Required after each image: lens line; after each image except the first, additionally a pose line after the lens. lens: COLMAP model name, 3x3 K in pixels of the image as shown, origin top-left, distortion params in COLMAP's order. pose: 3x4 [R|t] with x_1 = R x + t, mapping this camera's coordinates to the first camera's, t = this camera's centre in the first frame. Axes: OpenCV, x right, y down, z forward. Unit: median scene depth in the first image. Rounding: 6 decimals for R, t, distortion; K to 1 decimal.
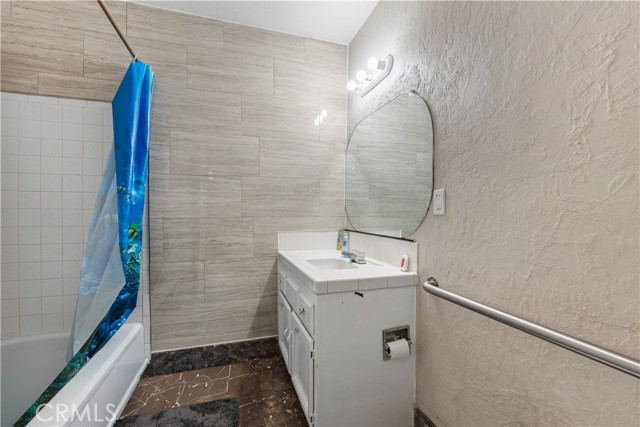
lens RADIAL K [[283.1, 0, 320.1], [0, 283.1, 212.6], [0, 0, 1]] dist [-0.006860, 0.000603]
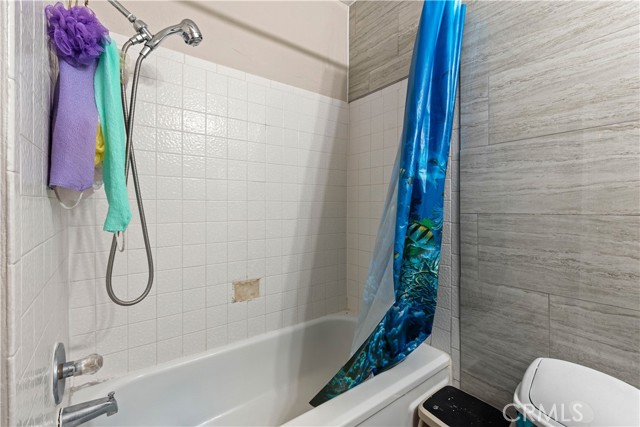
lens RADIAL K [[283.1, 0, 319.7], [0, 283.1, 208.3], [0, 0, 1]] dist [-0.006860, 0.000603]
pose [[0.344550, 0.005864, -0.938750, -0.061903], [-0.007229, 0.999967, 0.003593, 0.008688], [0.938740, 0.005548, 0.344581, 0.427174]]
